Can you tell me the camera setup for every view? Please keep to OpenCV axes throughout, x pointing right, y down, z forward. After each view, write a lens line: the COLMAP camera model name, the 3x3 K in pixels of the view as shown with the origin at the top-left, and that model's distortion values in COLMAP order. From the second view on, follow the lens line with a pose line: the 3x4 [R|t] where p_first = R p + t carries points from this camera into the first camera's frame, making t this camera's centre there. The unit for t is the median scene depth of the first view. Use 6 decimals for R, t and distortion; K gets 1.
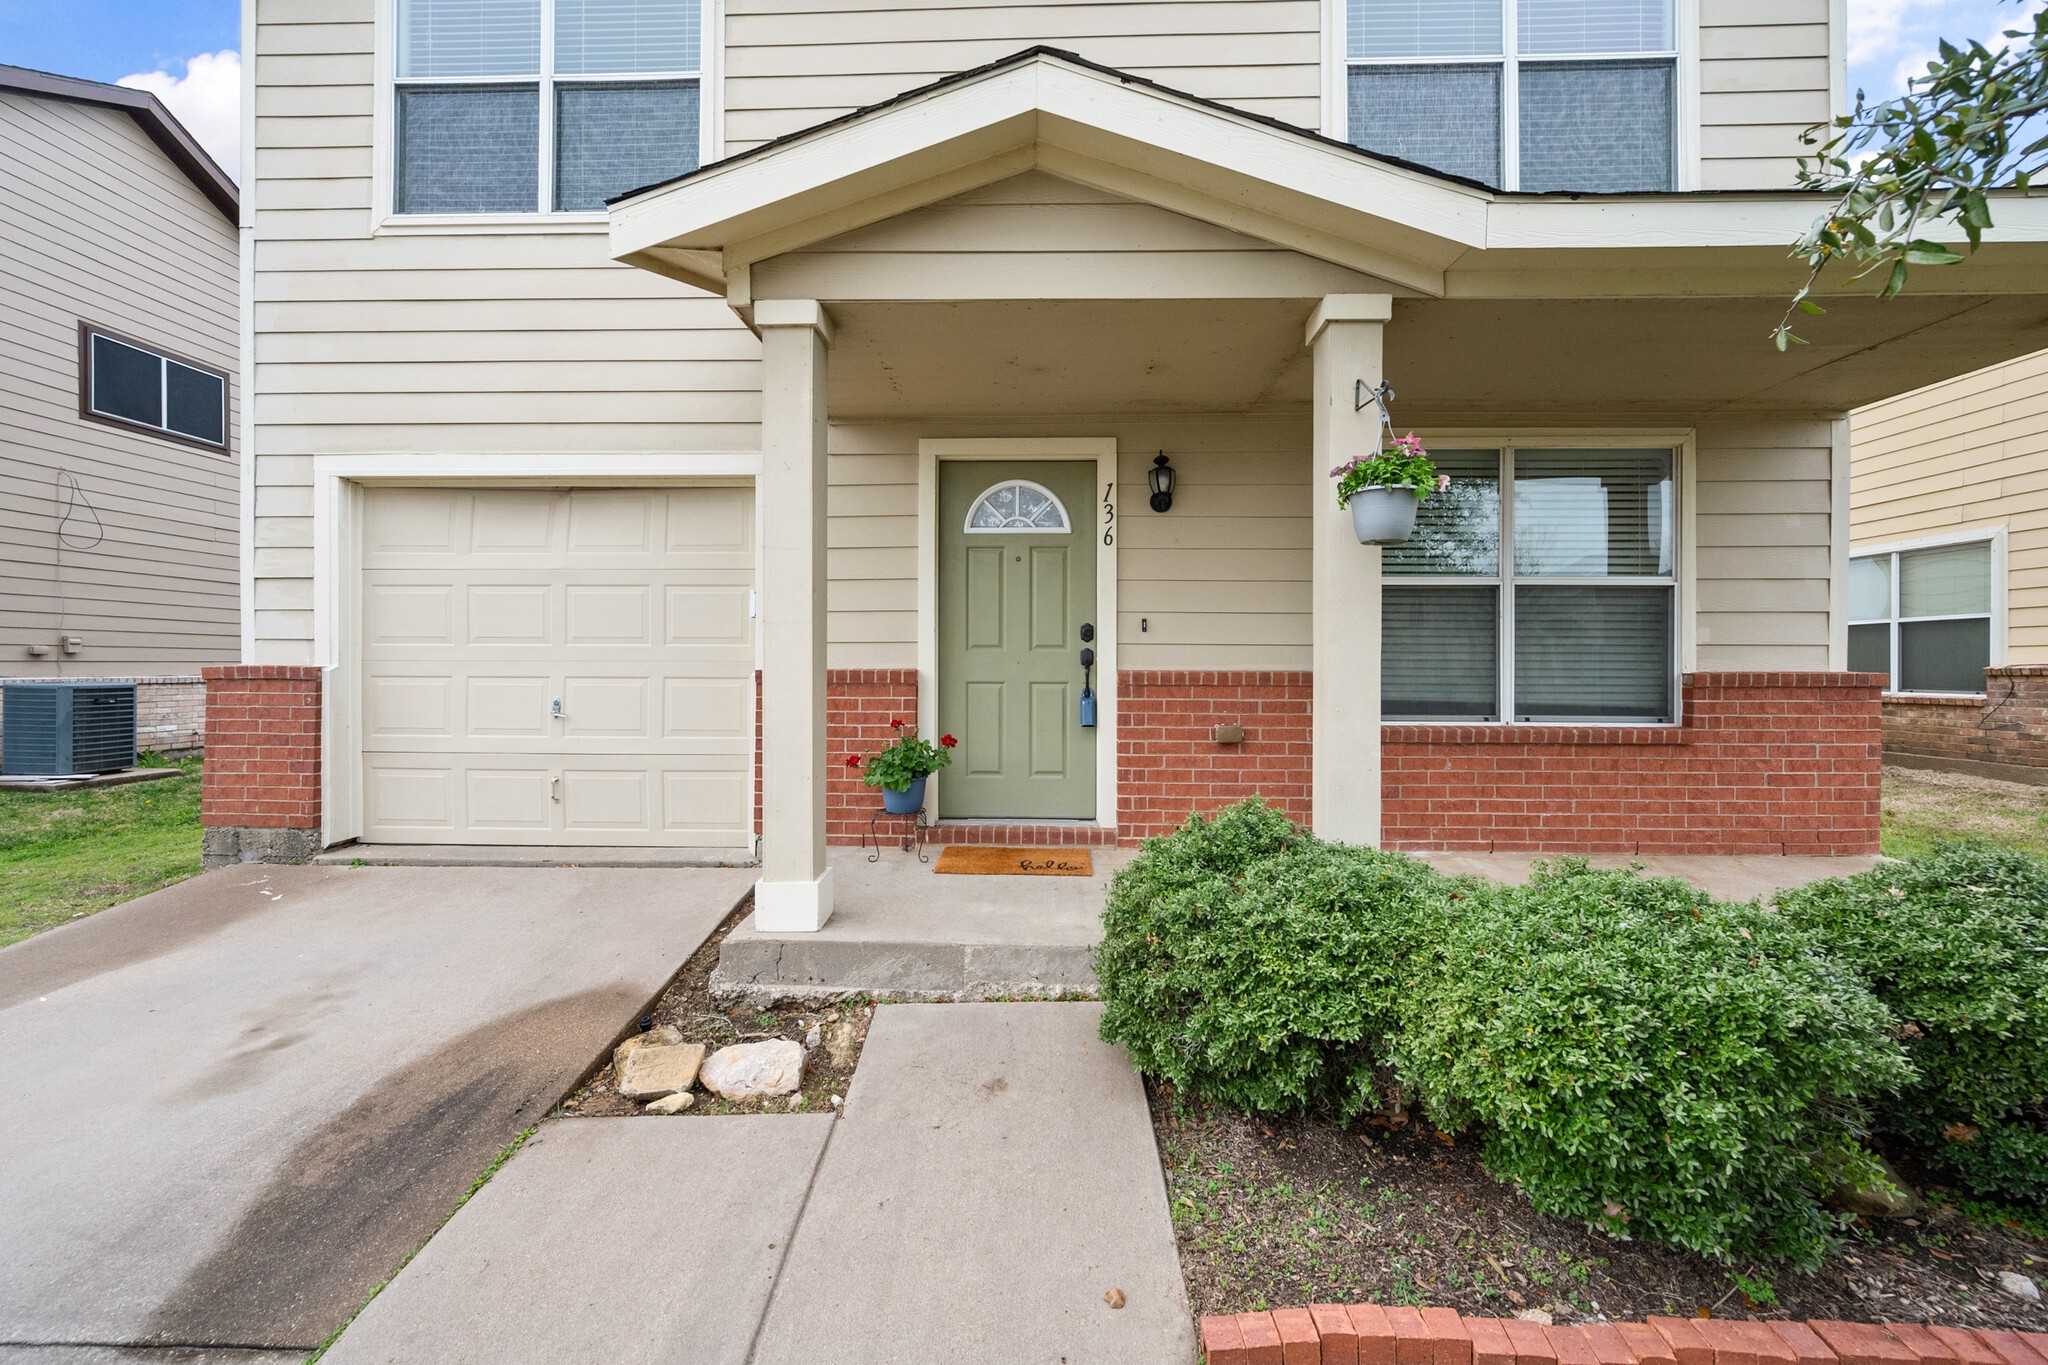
lens RADIAL K [[678.1, 0, 1030.2], [0, 678.1, 661.9], [0, 0, 1]] dist [-0.000988, -0.000090]
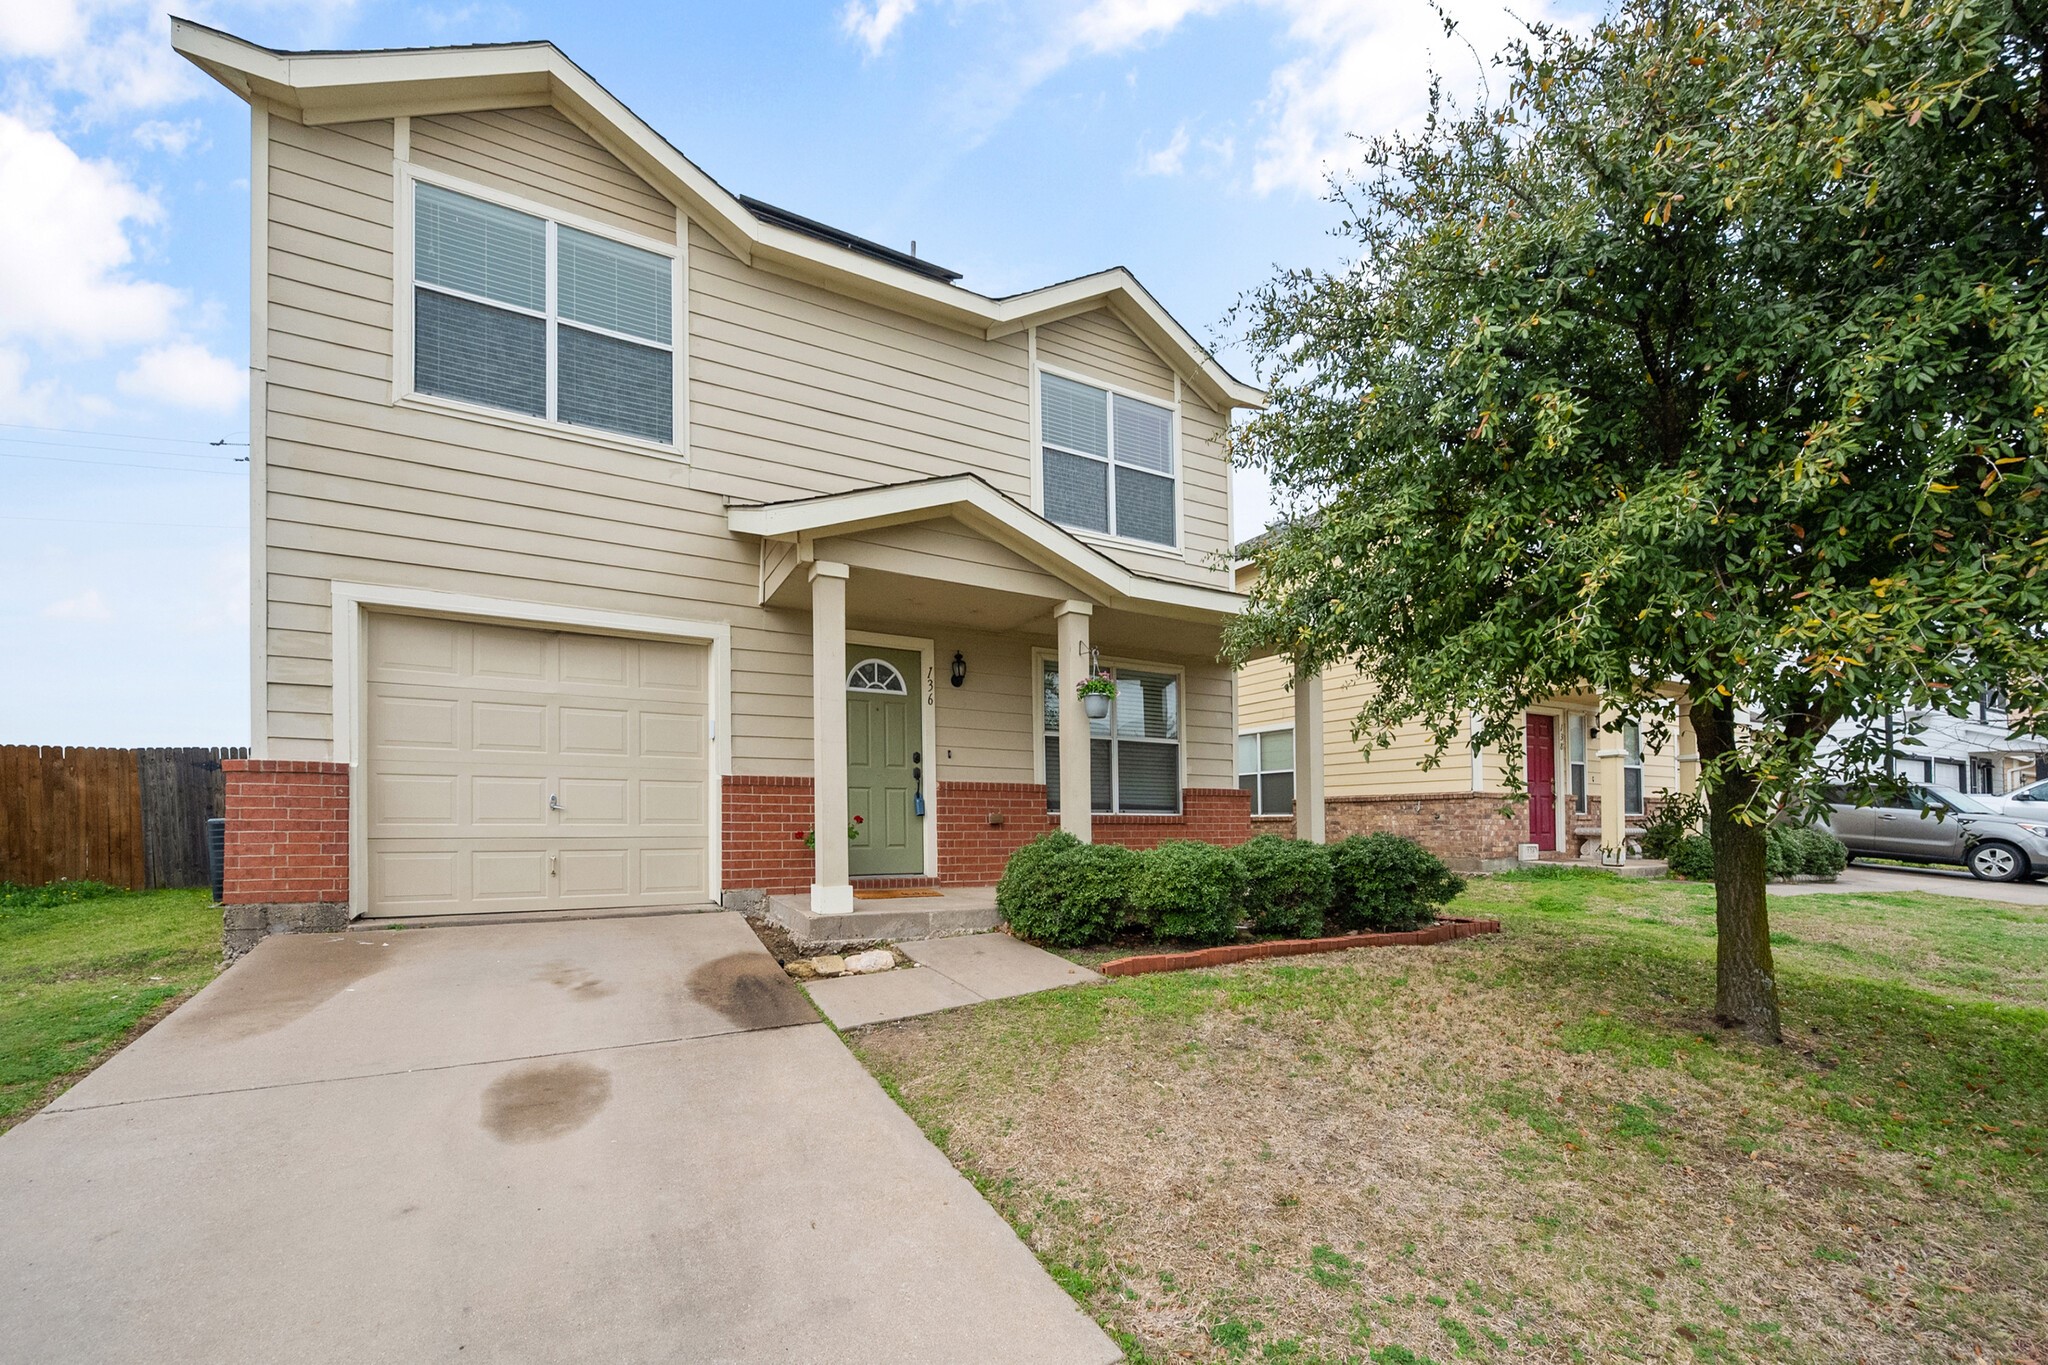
lens RADIAL K [[906.5, 0, 924.8], [0, 906.5, 800.3], [0, 0, 1]] dist [-0.001822, -0.000377]
pose [[0.857837, 0.011951, 0.513783, -1.007107], [0.006331, 0.999408, -0.033818, 0.130890], [-0.513883, 0.032263, 0.857253, -0.852394]]
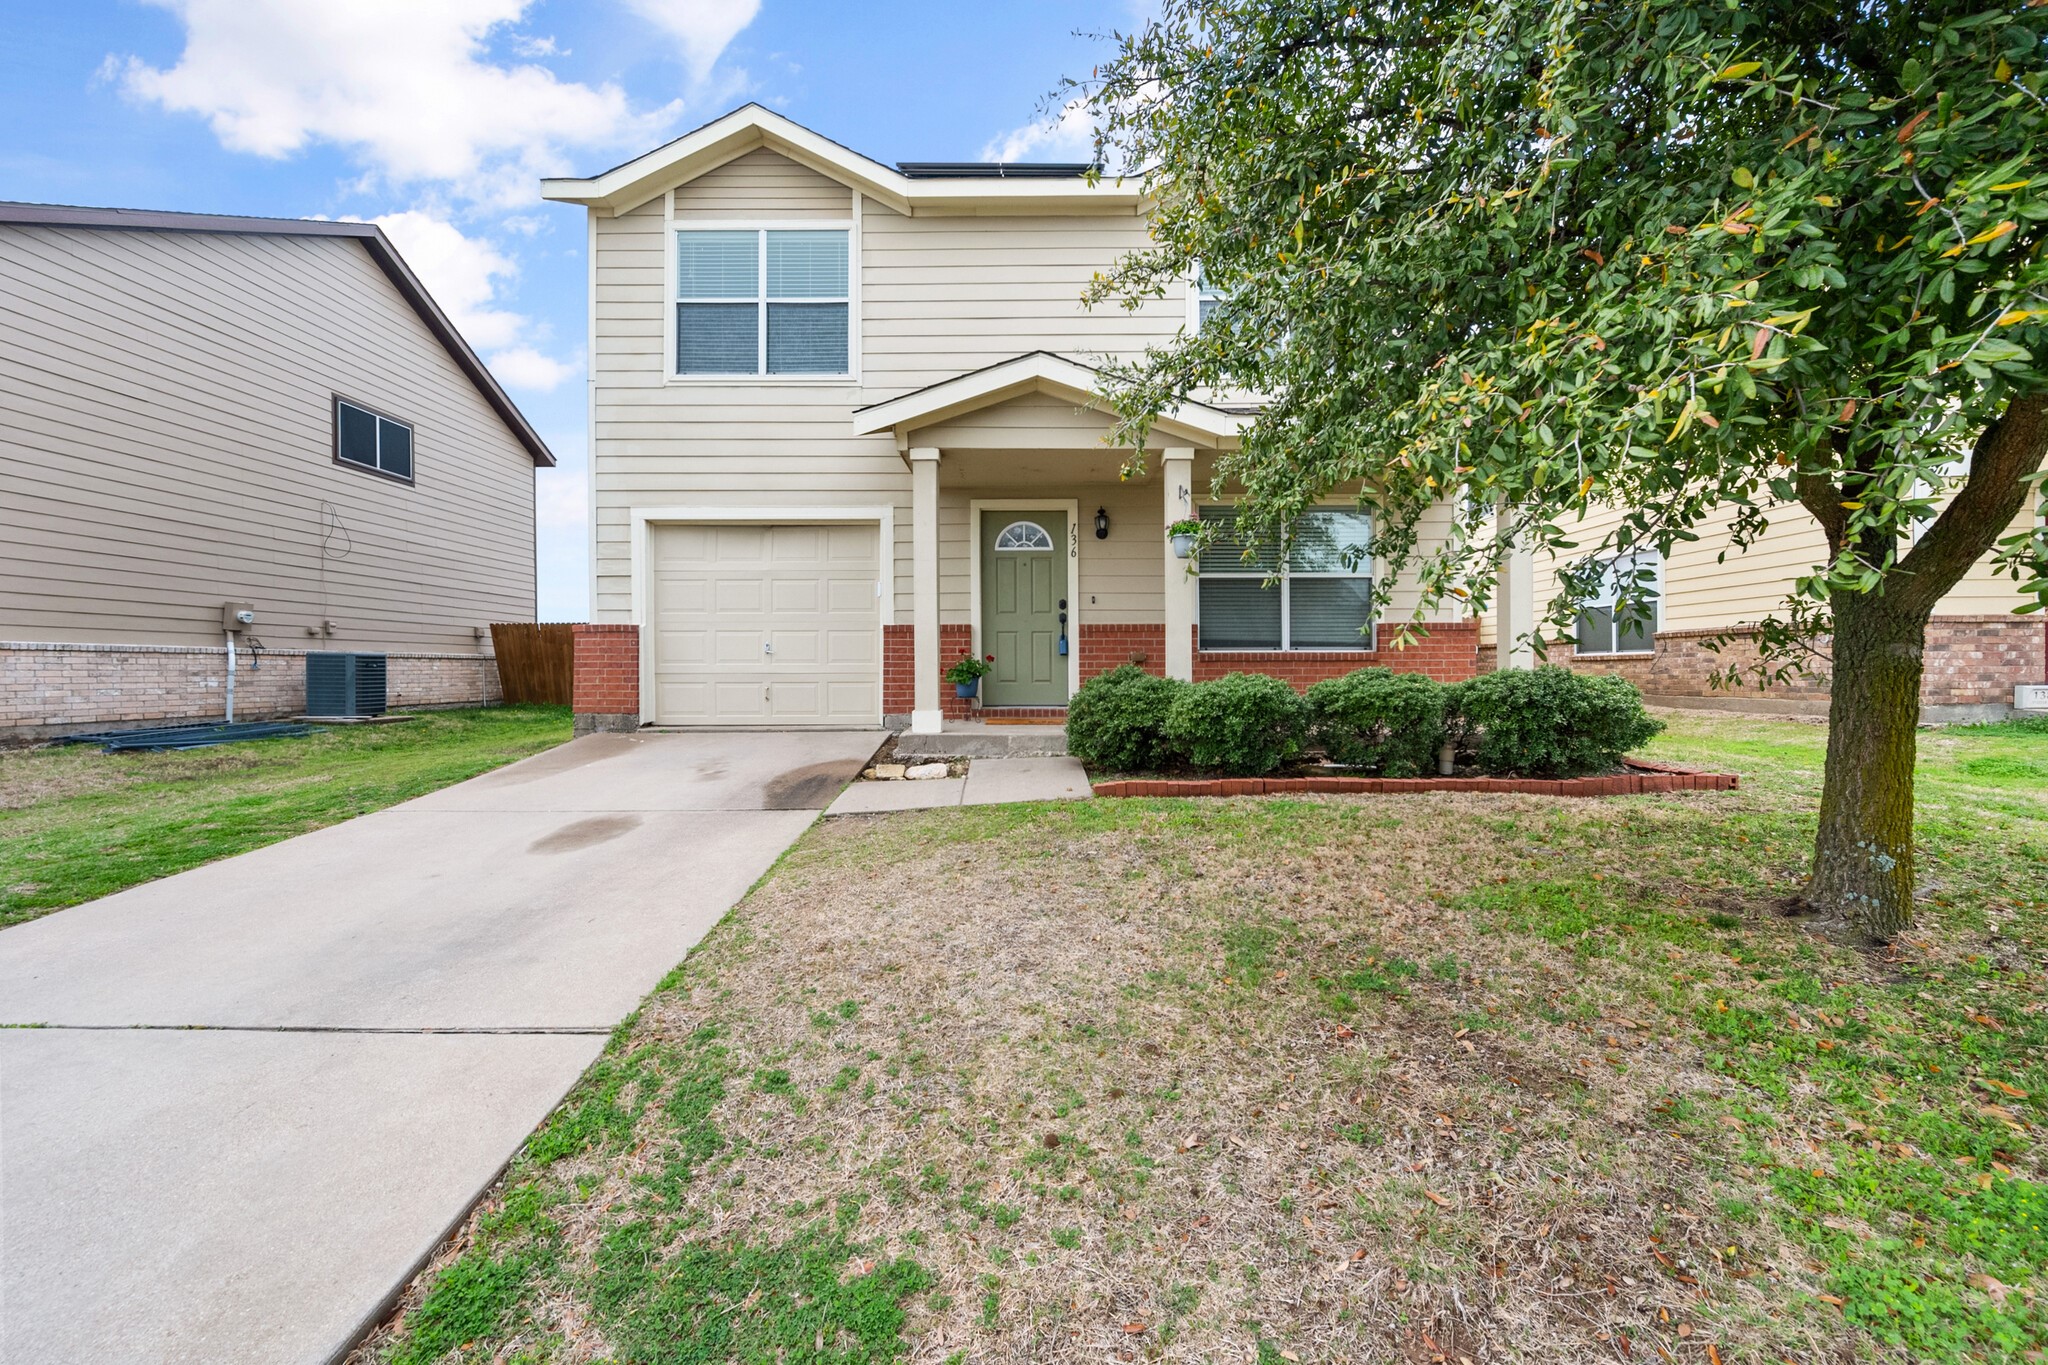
lens RADIAL K [[820.7, 0, 1023.5], [0, 820.7, 668.3], [0, 0, 1]] dist [-0.001188, -0.000451]
pose [[0.999682, -0.005686, 0.024561, -0.077738], [0.006213, 0.999751, -0.021446, 0.177399], [-0.024433, 0.021592, 0.999468, -1.219626]]
